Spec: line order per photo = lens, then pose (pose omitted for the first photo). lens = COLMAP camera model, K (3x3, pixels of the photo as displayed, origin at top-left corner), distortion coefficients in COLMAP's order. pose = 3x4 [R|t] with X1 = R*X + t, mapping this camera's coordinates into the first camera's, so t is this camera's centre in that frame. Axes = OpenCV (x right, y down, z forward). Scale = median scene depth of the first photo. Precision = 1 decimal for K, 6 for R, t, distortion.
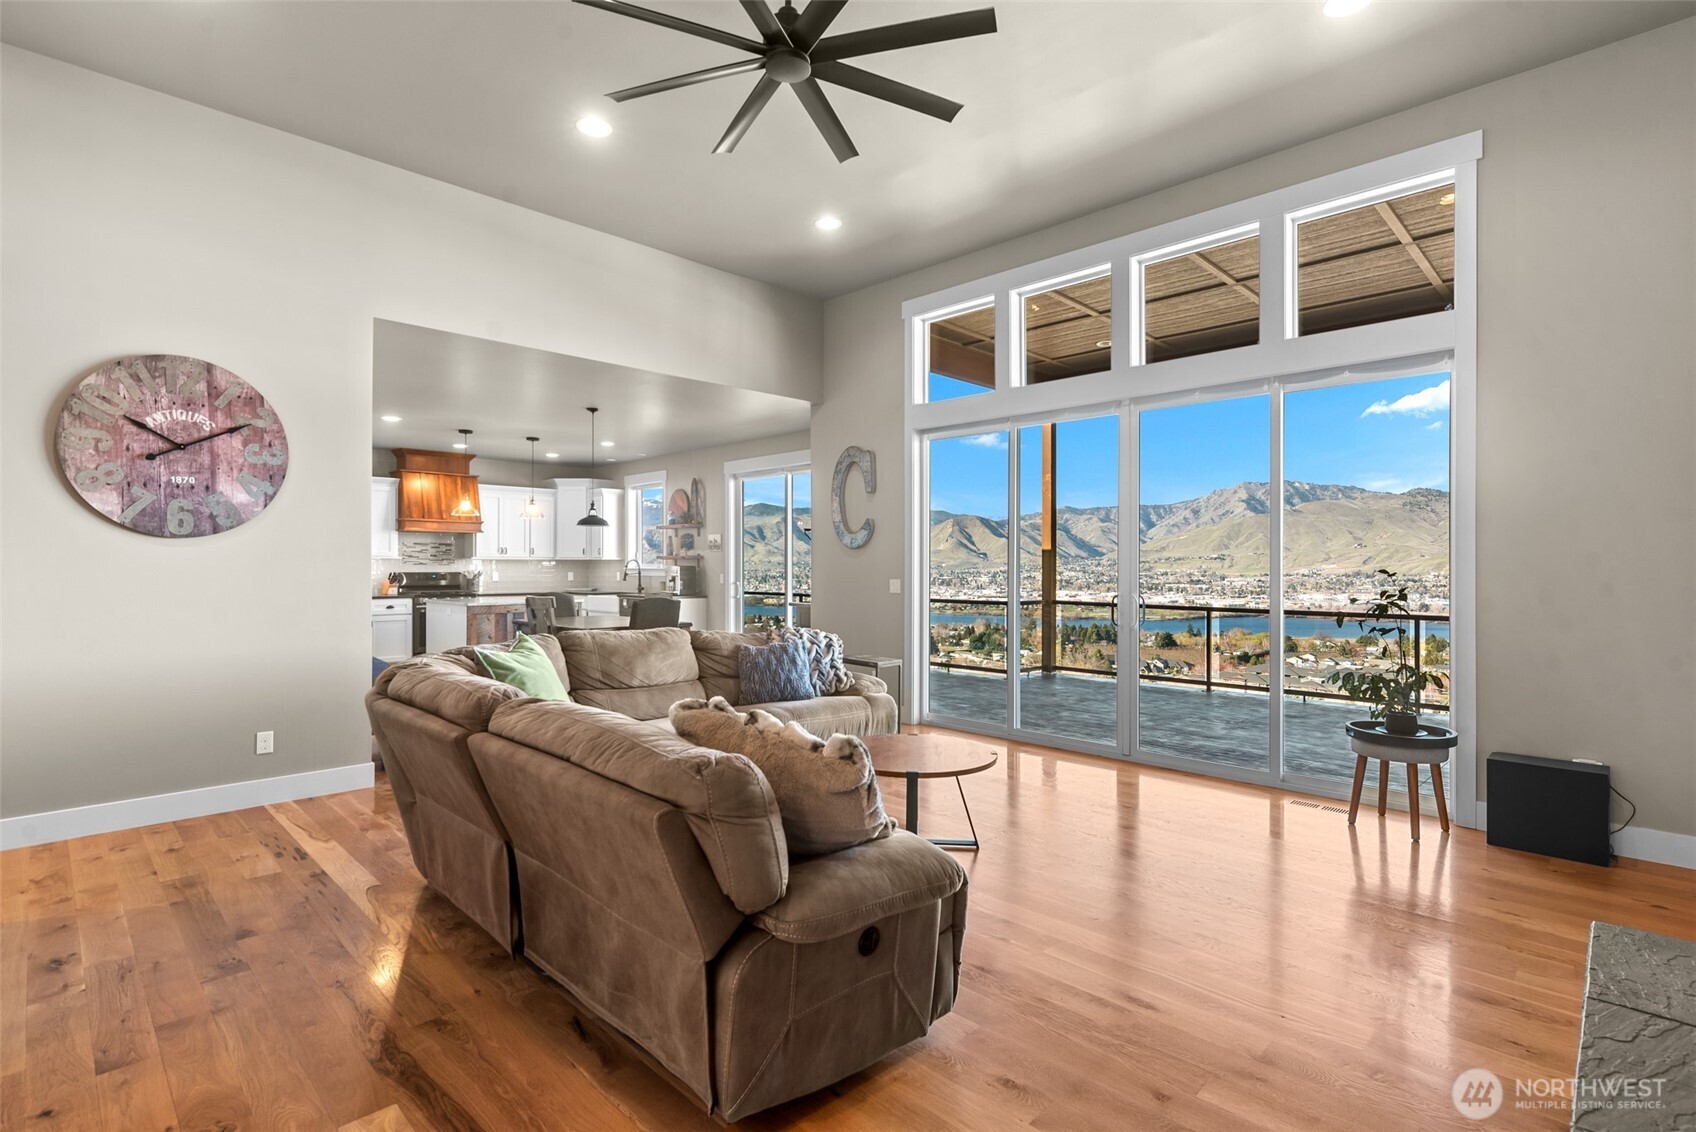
lens RADIAL K [[814.2, 0, 836.6], [0, 814.2, 565.7], [0, 0, 1]] dist [-0.001914, 0.000224]
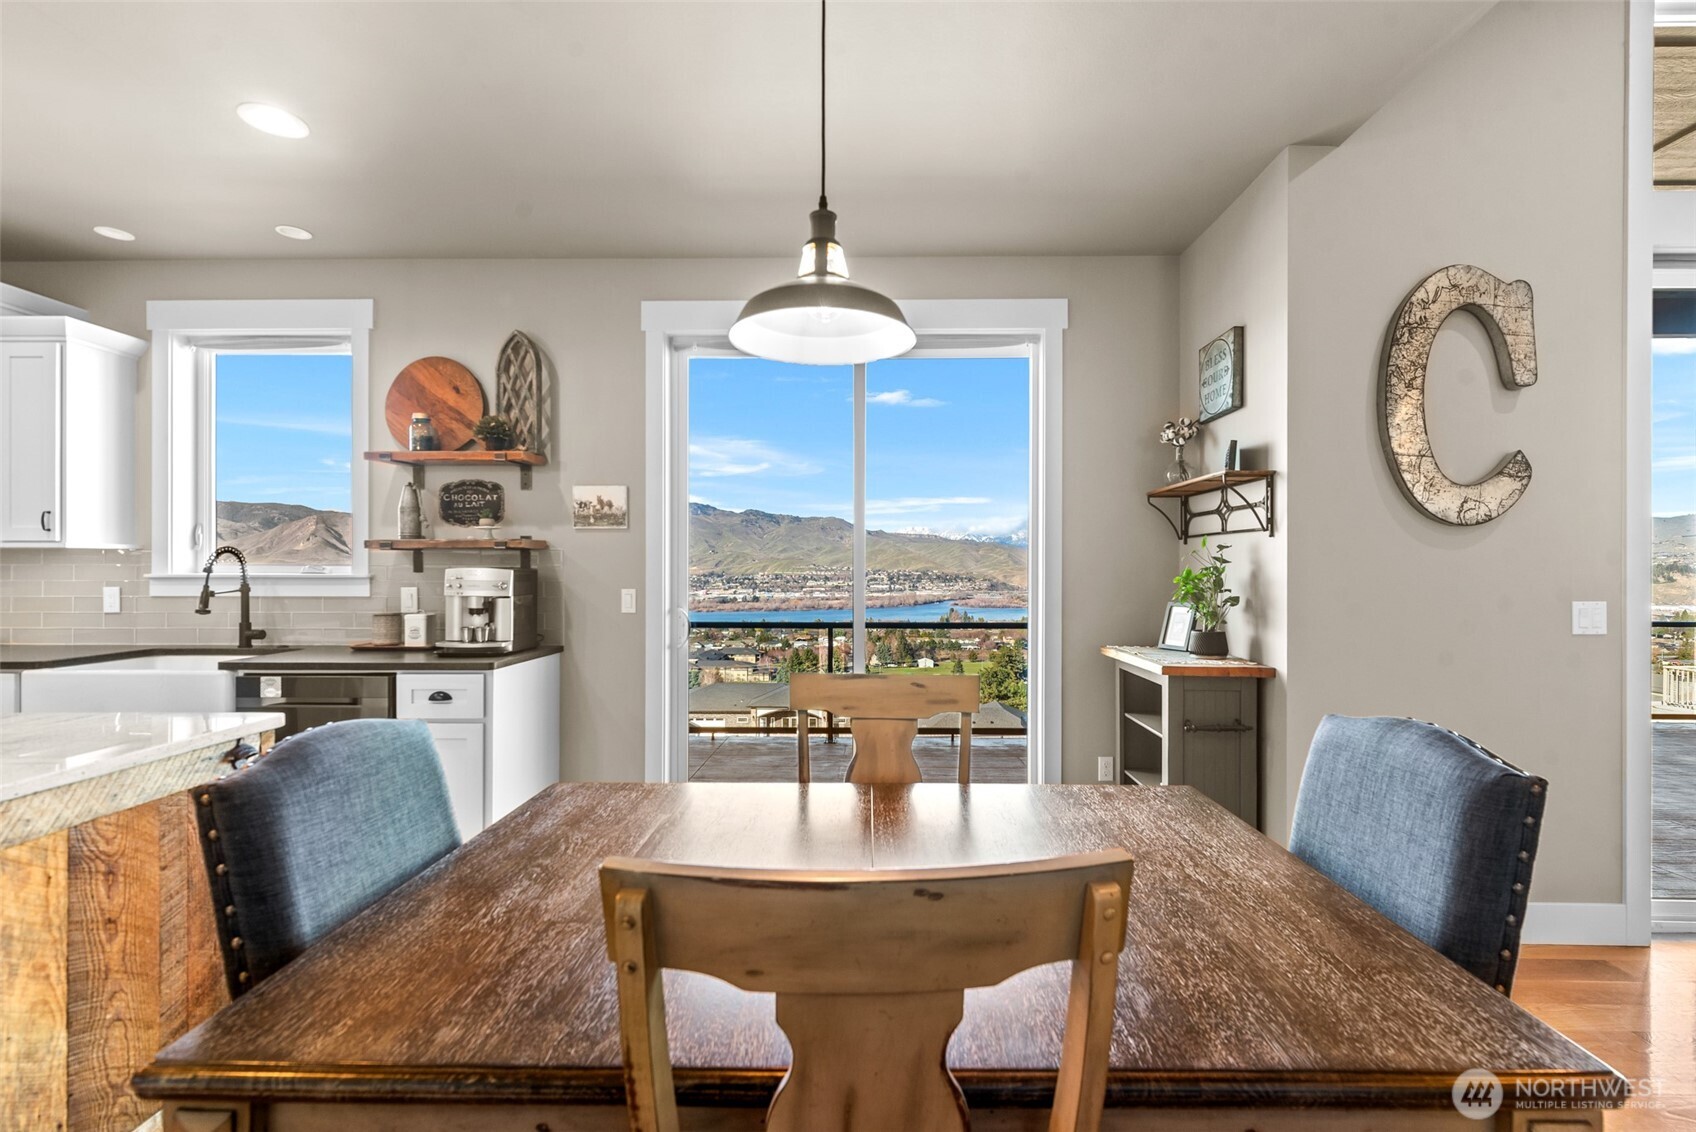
lens RADIAL K [[740.9, 0, 860.5], [0, 740.9, 566.8], [0, 0, 1]] dist [0.000812, -0.000248]
pose [[0.710260, 0.000710, 0.703939, -0.311259], [0.000254, 0.999999, -0.001265, 0.000276], [-0.703939, 0.001077, 0.710259, 0.672084]]
